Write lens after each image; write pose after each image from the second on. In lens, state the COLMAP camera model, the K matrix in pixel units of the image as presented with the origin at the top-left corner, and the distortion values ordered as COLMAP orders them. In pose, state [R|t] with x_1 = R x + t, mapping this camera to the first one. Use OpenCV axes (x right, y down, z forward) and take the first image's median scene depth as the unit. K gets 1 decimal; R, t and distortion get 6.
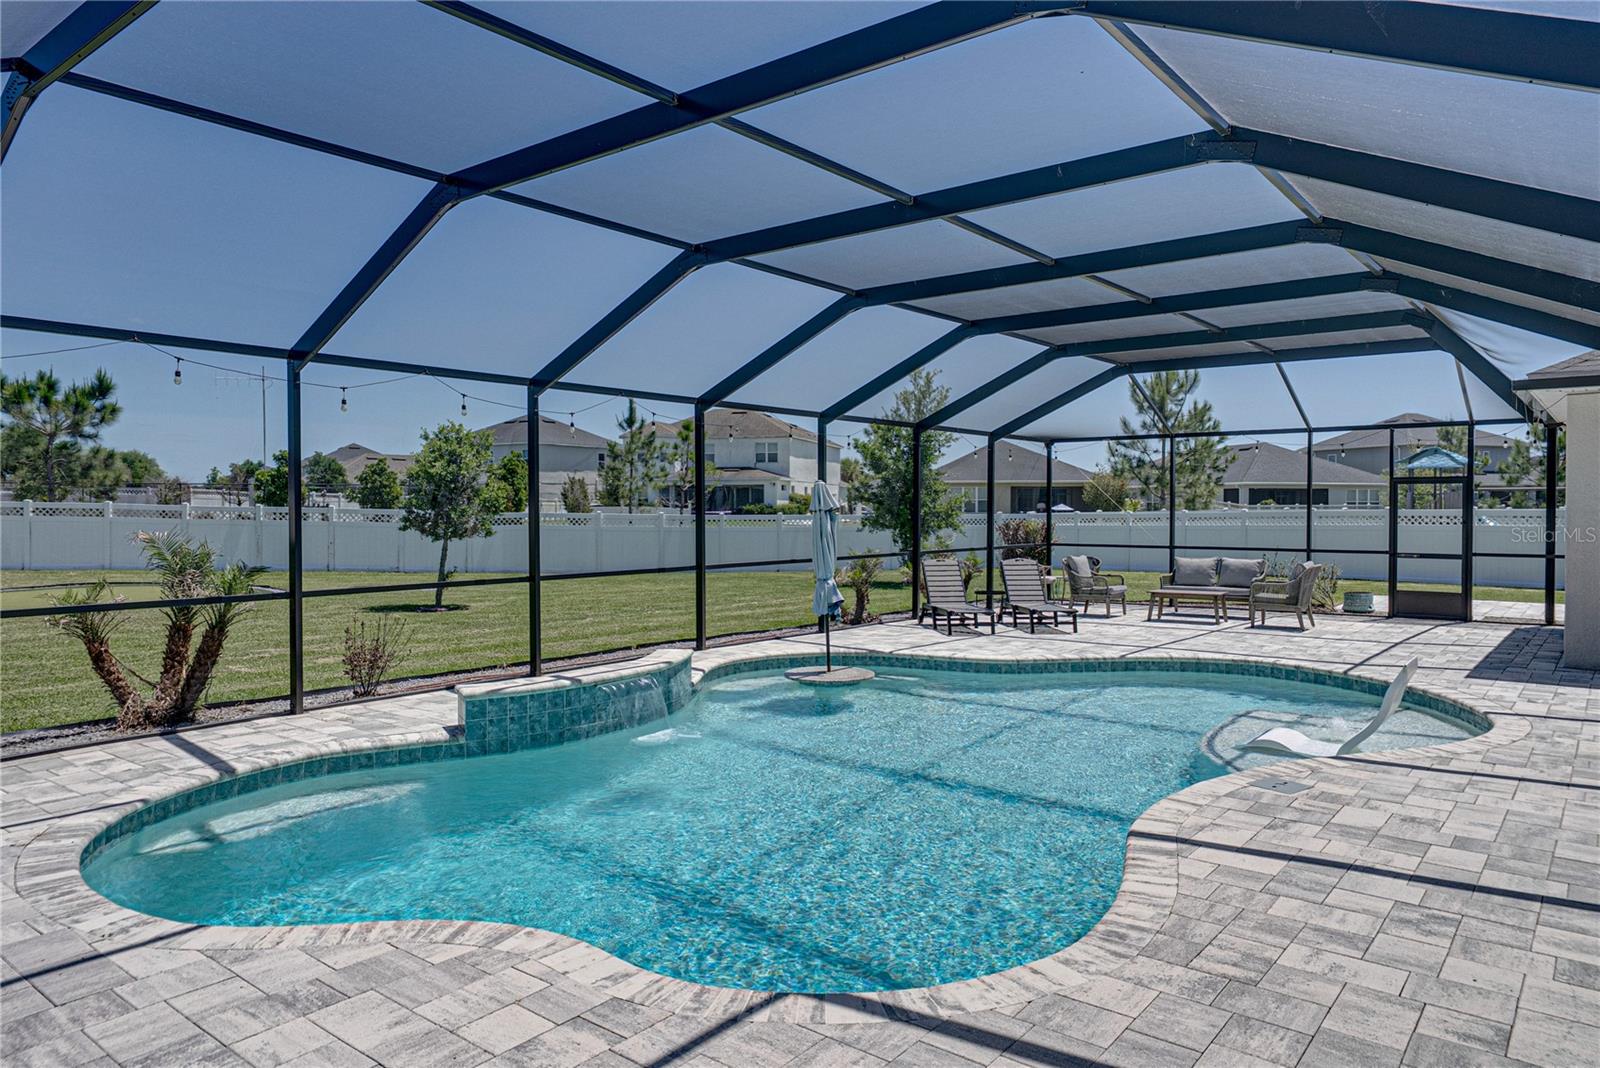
lens RADIAL K [[1039.1, 0, 773.0], [0, 1039.1, 531.5], [0, 0, 1]] dist [0.009873, 0.000095]
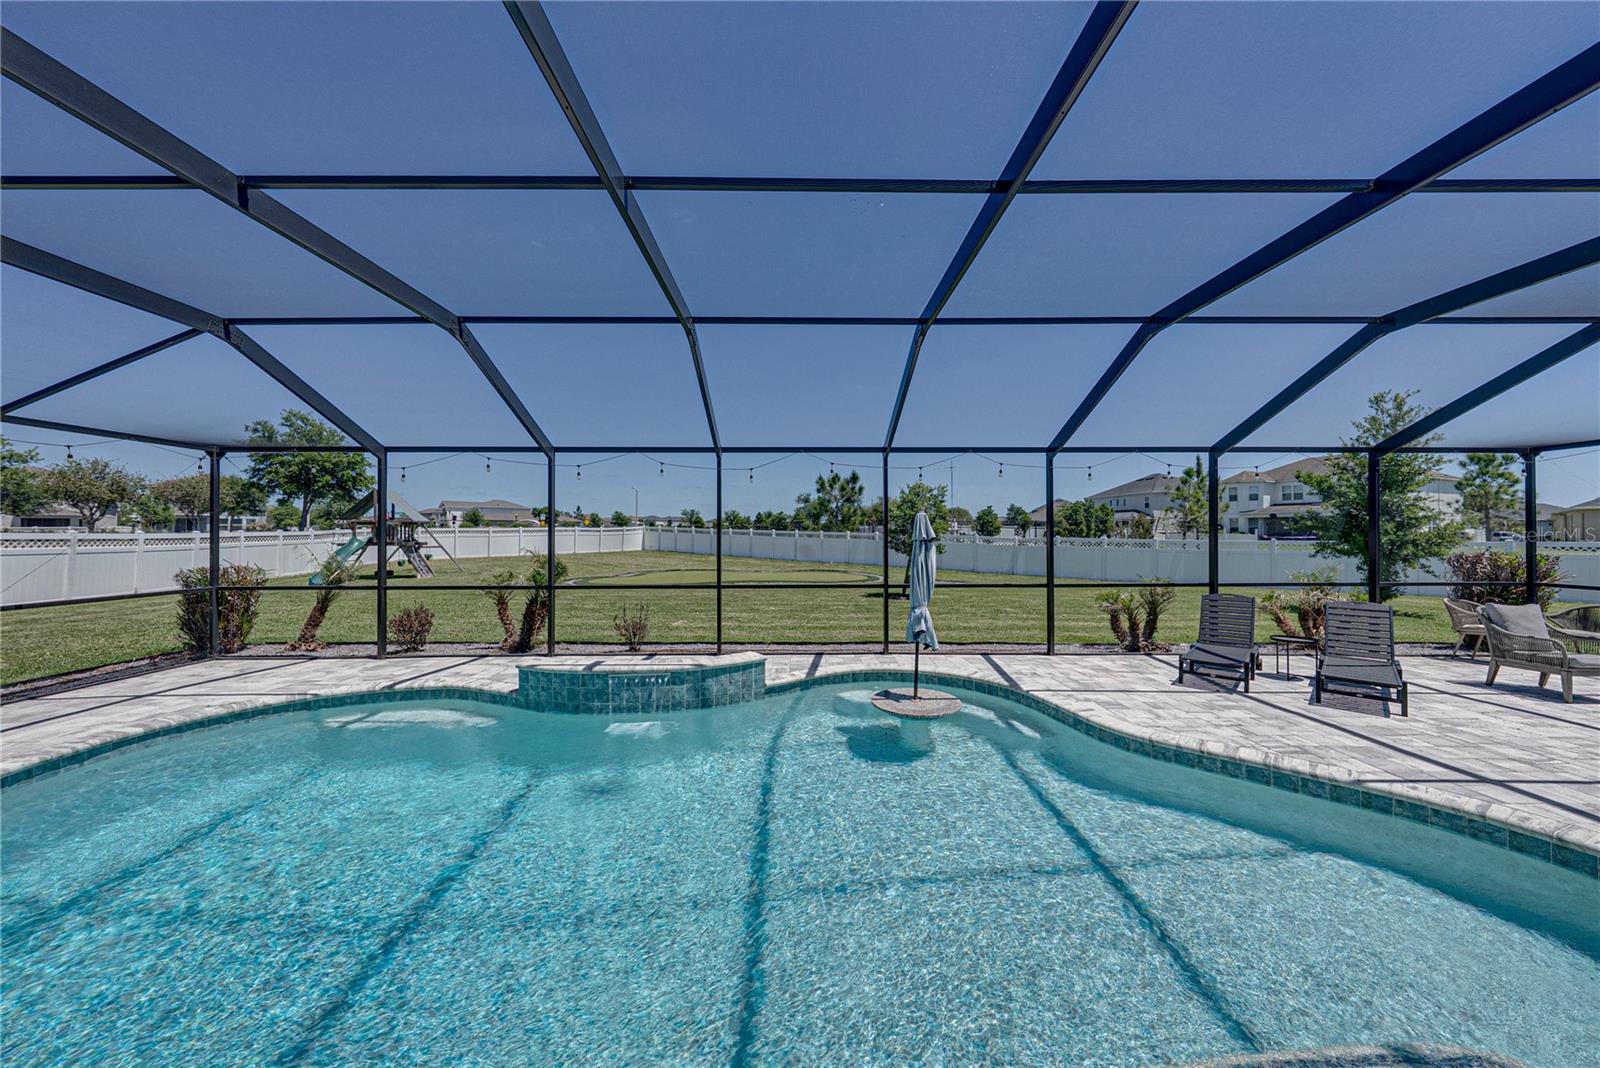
lens RADIAL K [[541.8, 0, 799.5], [0, 541.8, 522.7], [0, 0, 1]] dist [-0.004761, 0.000670]
pose [[0.643381, -0.016682, -0.765364, 0.393739], [-0.015867, 0.999257, -0.035118, -0.018266], [0.765381, 0.034739, 0.642639, 0.566780]]
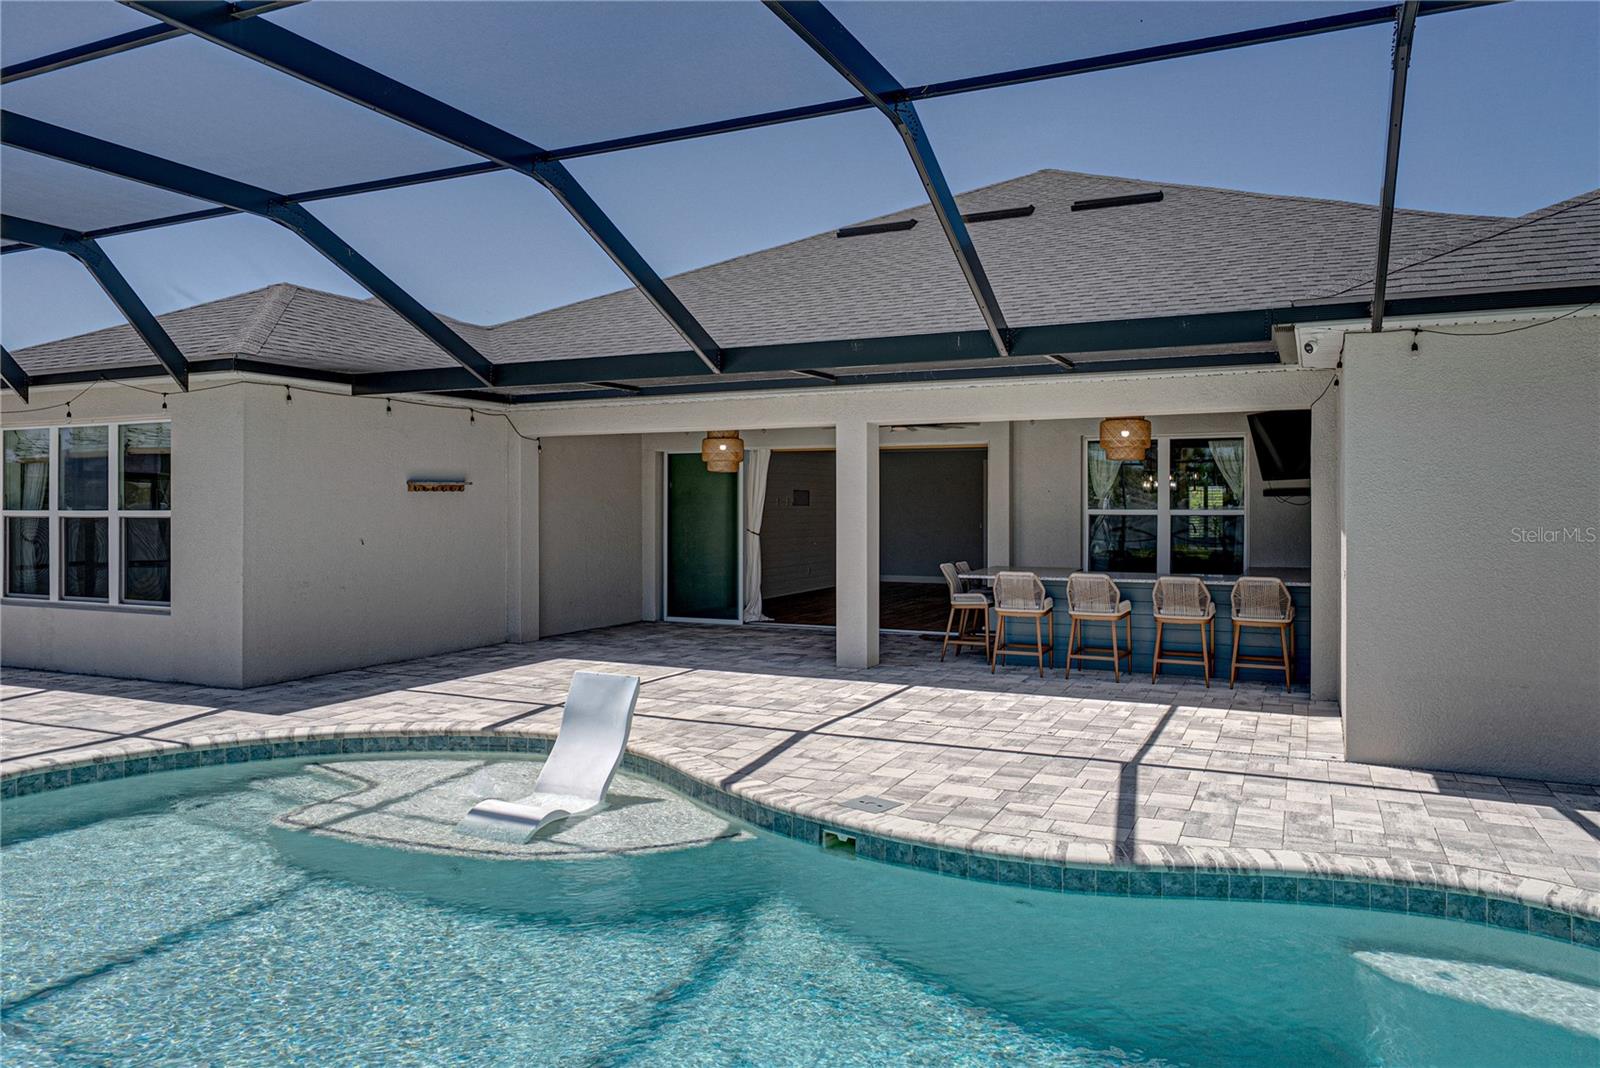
lens RADIAL K [[1098.8, 0, 830.5], [0, 1098.8, 498.7], [0, 0, 1]] dist [0.003270, -0.002080]
pose [[-0.258829, 0.004282, 0.965914, -0.265817], [0.023980, 0.999710, 0.001994, -0.020240], [-0.965626, 0.023678, -0.258857, 0.737475]]
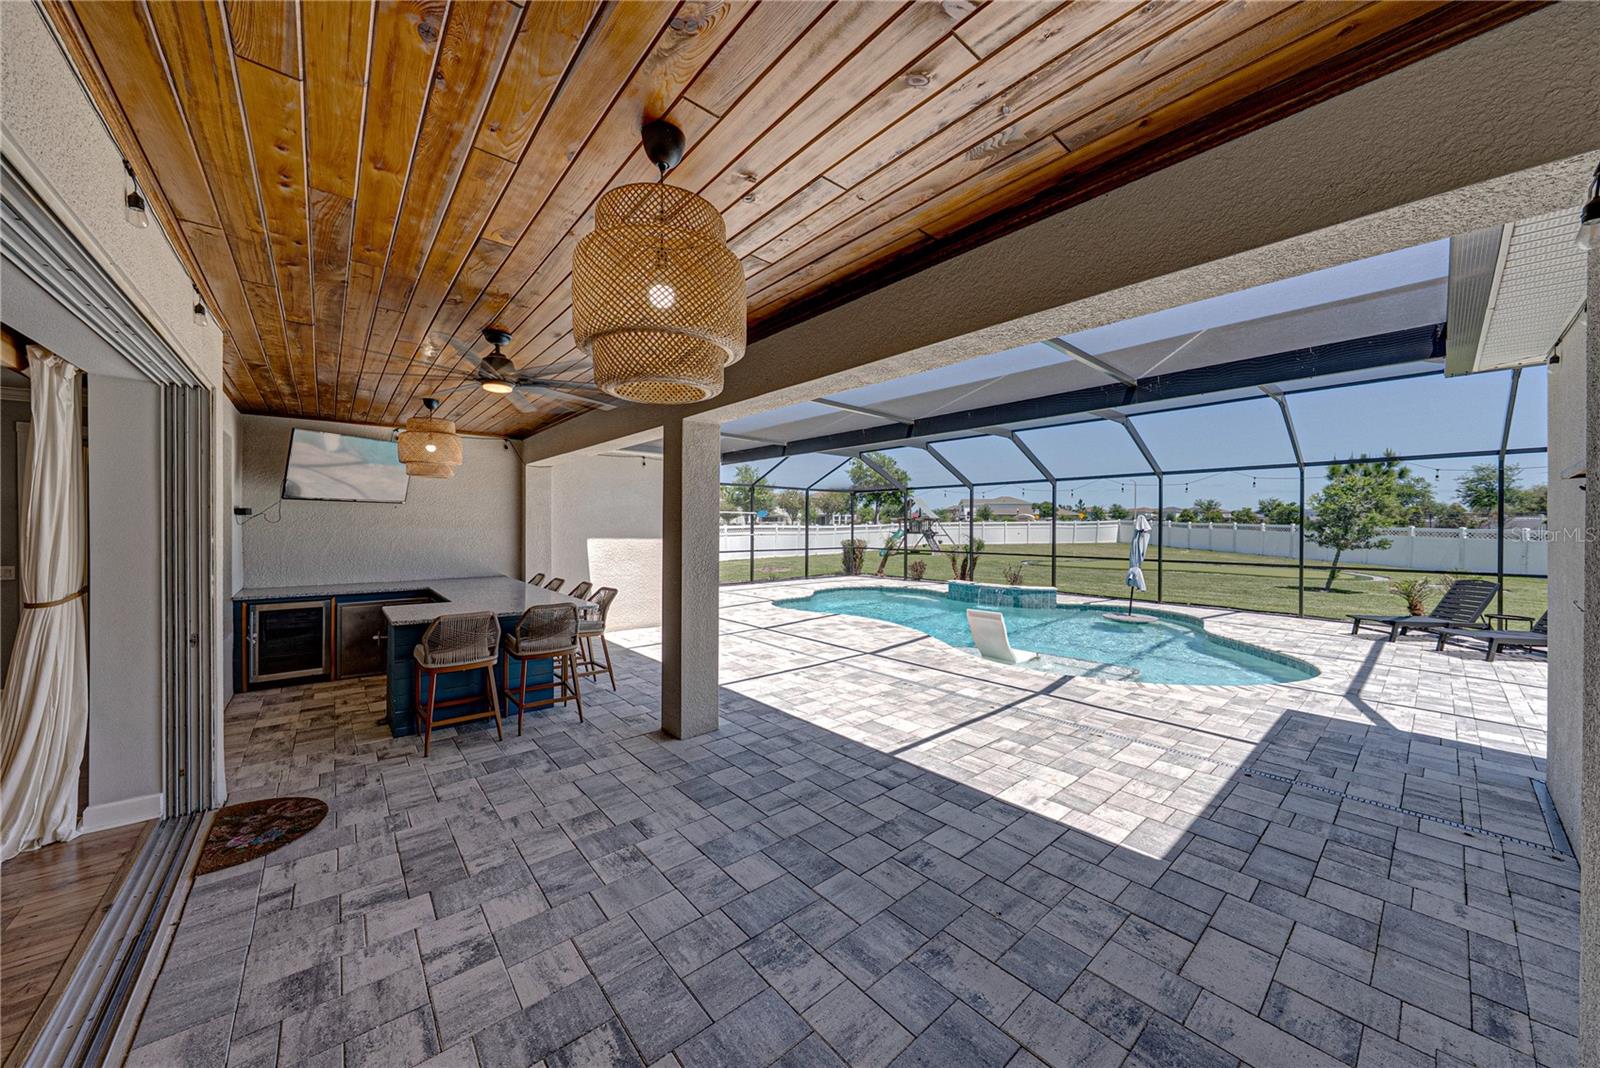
lens RADIAL K [[541.8, 0, 814.5], [0, 541.8, 530.4], [0, 0, 1]] dist [-0.004761, 0.000670]
pose [[-0.154674, 0.005591, -0.987950, 1.119187], [-0.025903, 0.999617, 0.009713, -0.014740], [0.987626, 0.027093, -0.154470, 0.587649]]
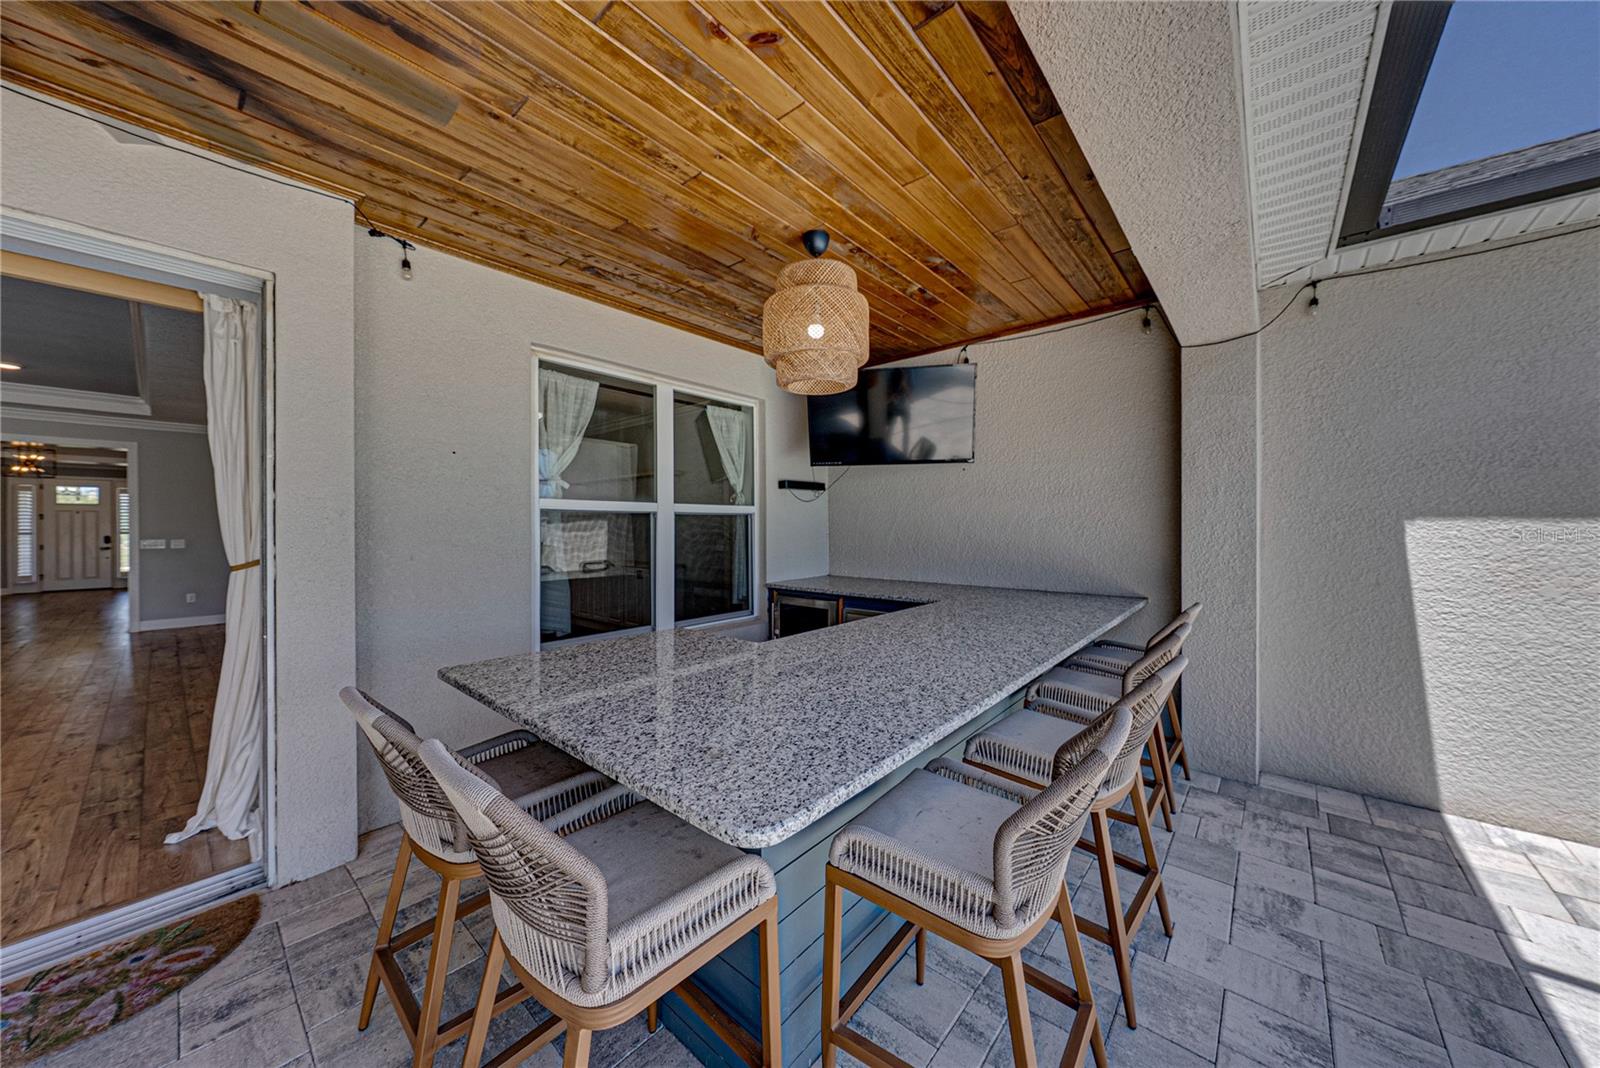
lens RADIAL K [[541.8, 0, 782.1], [0, 541.8, 526.9], [0, 0, 1]] dist [-0.004761, 0.000670]
pose [[-0.999369, 0.001003, 0.035515, 0.695415], [0.001948, 0.999645, 0.026590, 0.007947], [-0.035475, 0.026642, -0.999015, 0.418714]]
